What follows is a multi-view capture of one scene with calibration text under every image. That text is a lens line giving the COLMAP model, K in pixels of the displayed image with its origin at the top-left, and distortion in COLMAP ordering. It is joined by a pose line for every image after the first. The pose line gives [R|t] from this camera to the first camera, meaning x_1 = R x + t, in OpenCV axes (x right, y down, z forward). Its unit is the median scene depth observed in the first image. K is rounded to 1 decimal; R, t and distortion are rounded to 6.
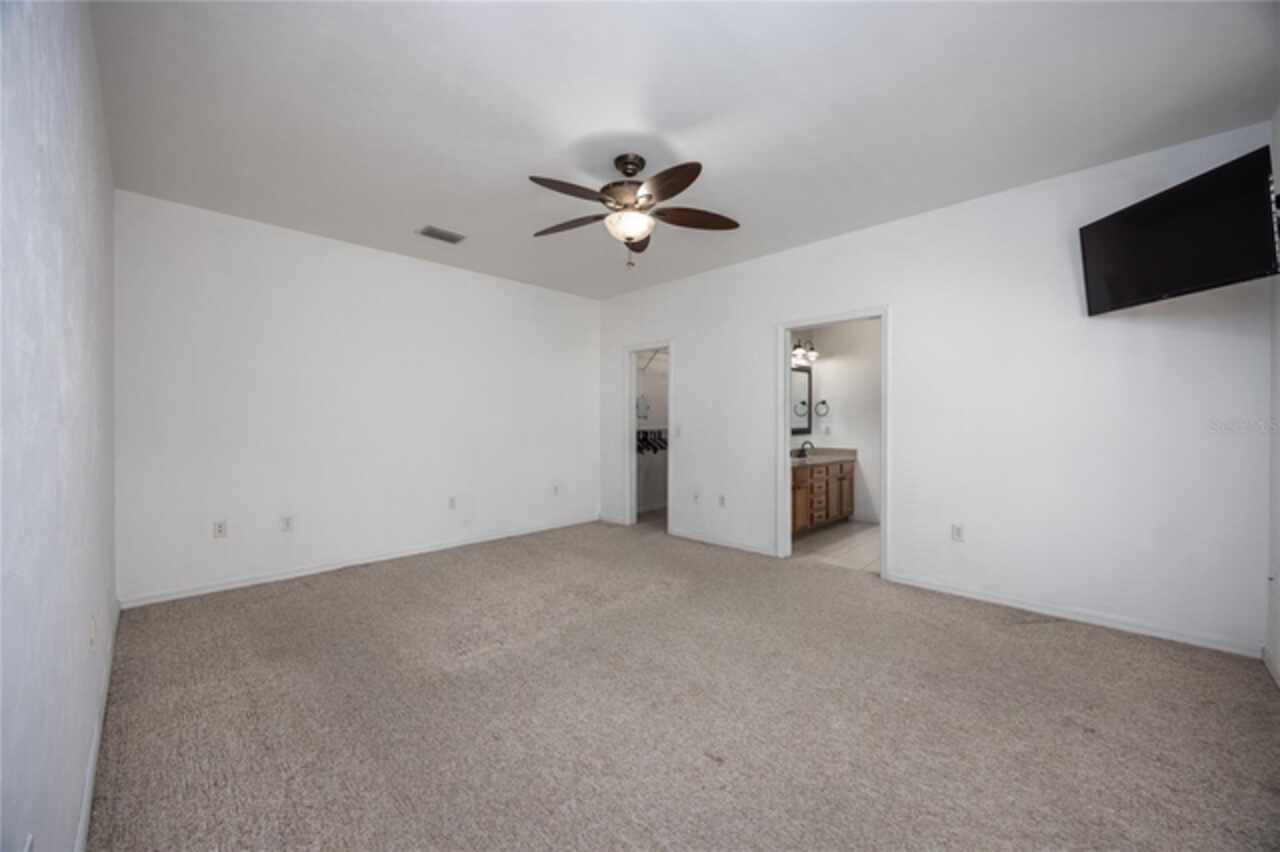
lens RADIAL K [[497.1, 0, 643.8], [0, 497.1, 425.6], [0, 0, 1]] dist [0.000991, 0.000017]
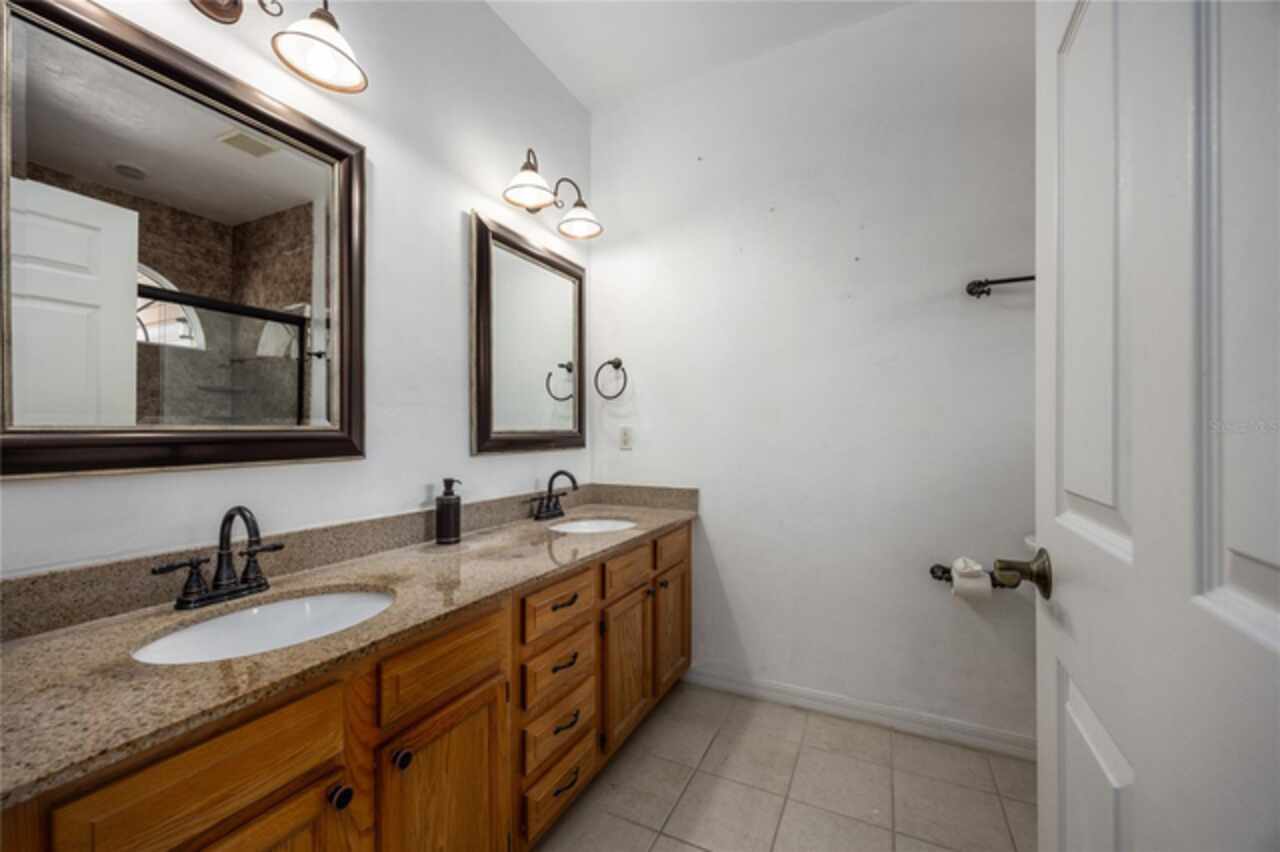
lens RADIAL K [[497.1, 0, 642.2], [0, 497.1, 429.3], [0, 0, 1]] dist [0.000991, 0.000017]
pose [[0.953570, 0.000854, 0.301171, 0.278272], [0.001163, 0.999978, -0.006518, 0.005644], [-0.301170, 0.006566, 0.953548, 0.661605]]
